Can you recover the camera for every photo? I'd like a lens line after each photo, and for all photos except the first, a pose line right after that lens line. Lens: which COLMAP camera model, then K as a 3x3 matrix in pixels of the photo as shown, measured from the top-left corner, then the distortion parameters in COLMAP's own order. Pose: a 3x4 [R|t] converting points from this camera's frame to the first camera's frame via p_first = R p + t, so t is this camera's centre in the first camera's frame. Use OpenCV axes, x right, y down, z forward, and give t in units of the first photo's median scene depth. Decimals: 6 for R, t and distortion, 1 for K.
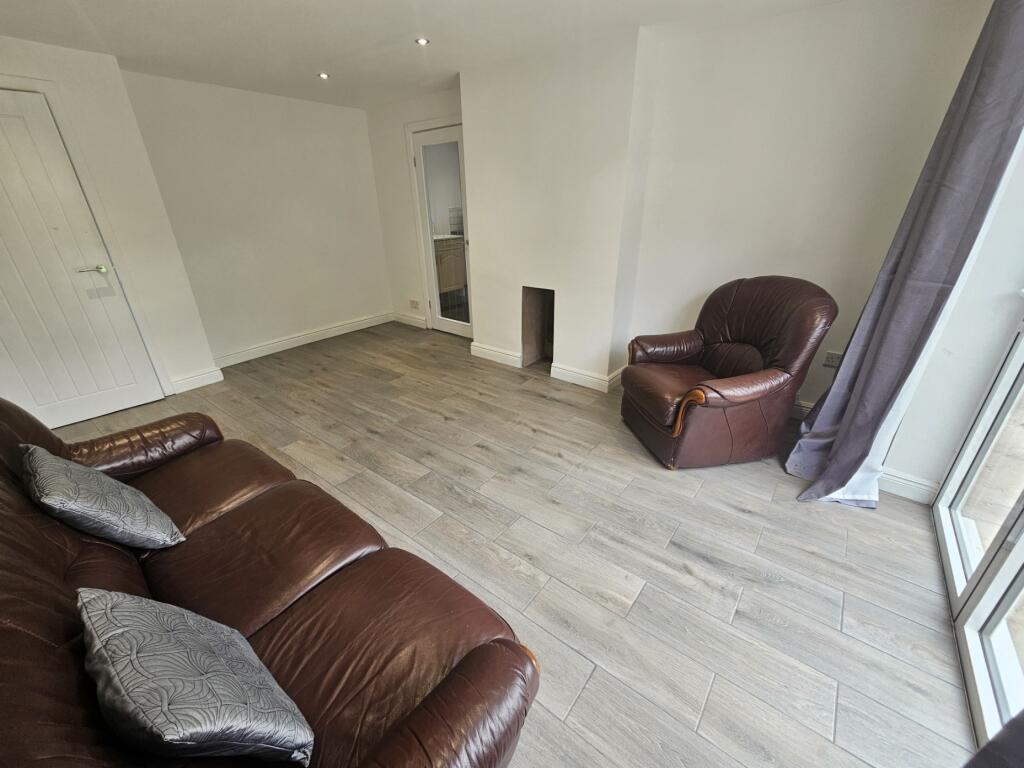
lens RADIAL K [[421.2, 0, 517.9], [0, 421.2, 389.4], [0, 0, 1]] dist [-0.000031, -0.000029]
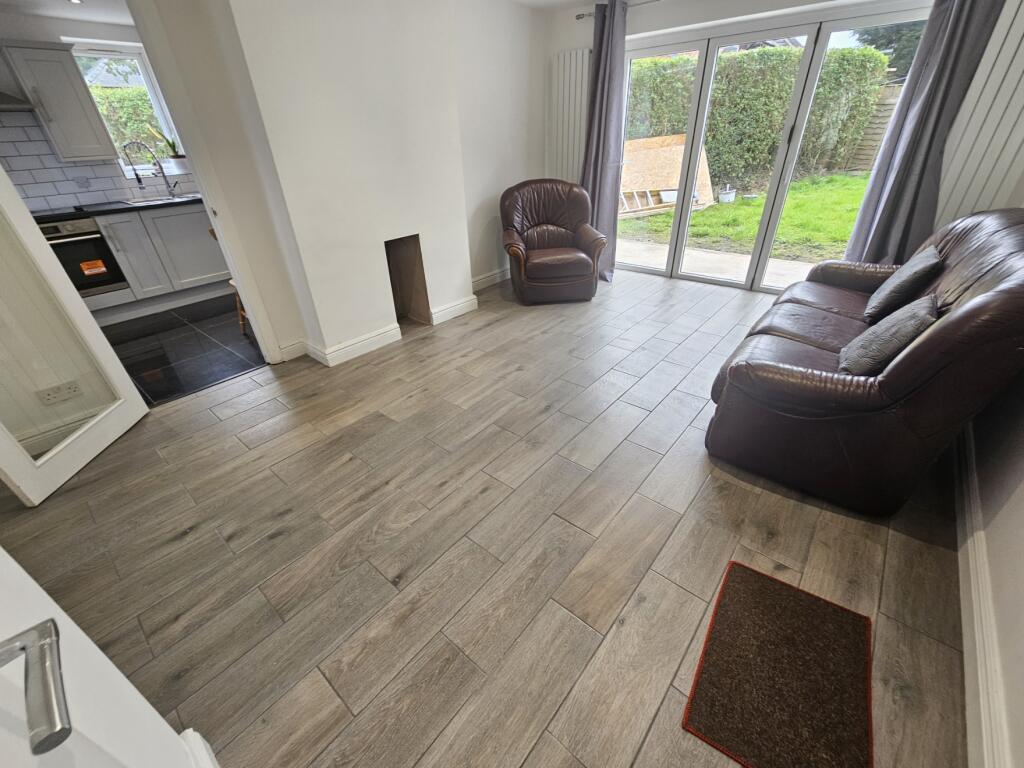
lens RADIAL K [[421.2, 0, 510.8], [0, 421.2, 387.0], [0, 0, 1]] dist [-0.000031, -0.000029]
pose [[0.052254, -0.504695, 0.861715, -0.879481], [0.444618, 0.784409, 0.432456, -0.278507], [-0.894195, 0.360537, 0.265385, 0.679810]]
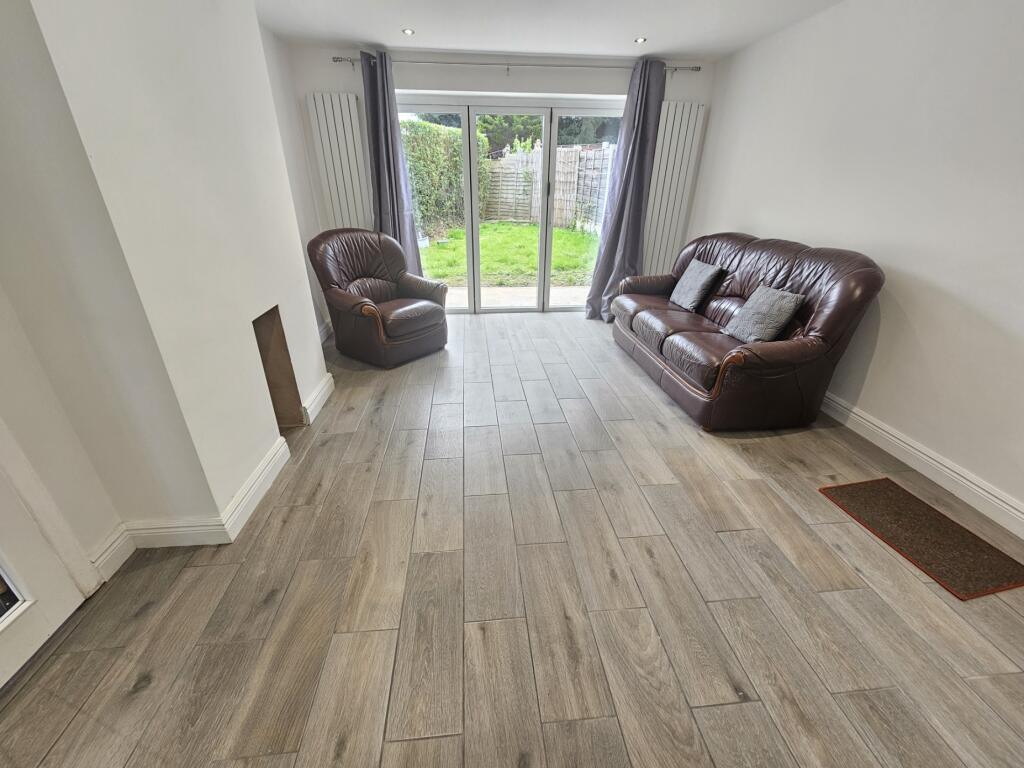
lens RADIAL K [[421.2, 0, 508.7], [0, 421.2, 385.9], [0, 0, 1]] dist [-0.000031, -0.000029]
pose [[-0.676433, -0.308290, 0.668876, -0.631050], [0.309237, 0.705363, 0.637837, -0.447974], [-0.668439, 0.638295, -0.381796, 1.077673]]
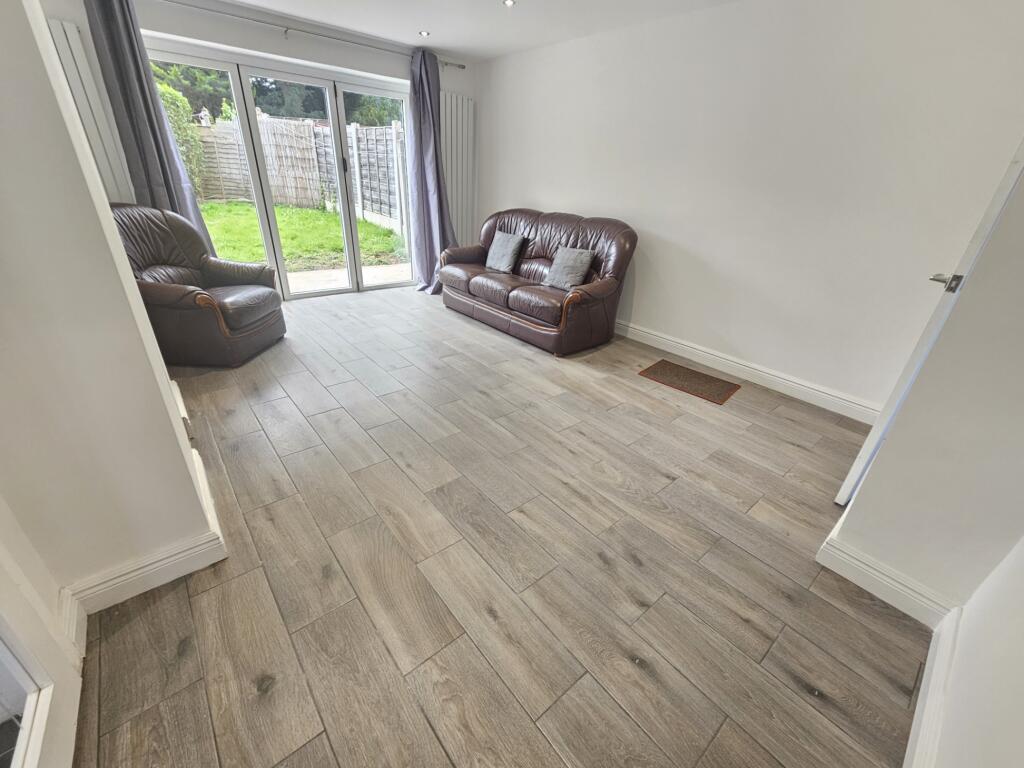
lens RADIAL K [[421.2, 0, 509.5], [0, 421.2, 384.2], [0, 0, 1]] dist [-0.000031, -0.000029]
pose [[-0.973438, -0.131822, 0.187195, -0.478426], [0.060413, 0.640752, 0.765368, -0.533877], [-0.220837, 0.756347, -0.615768, 1.293386]]
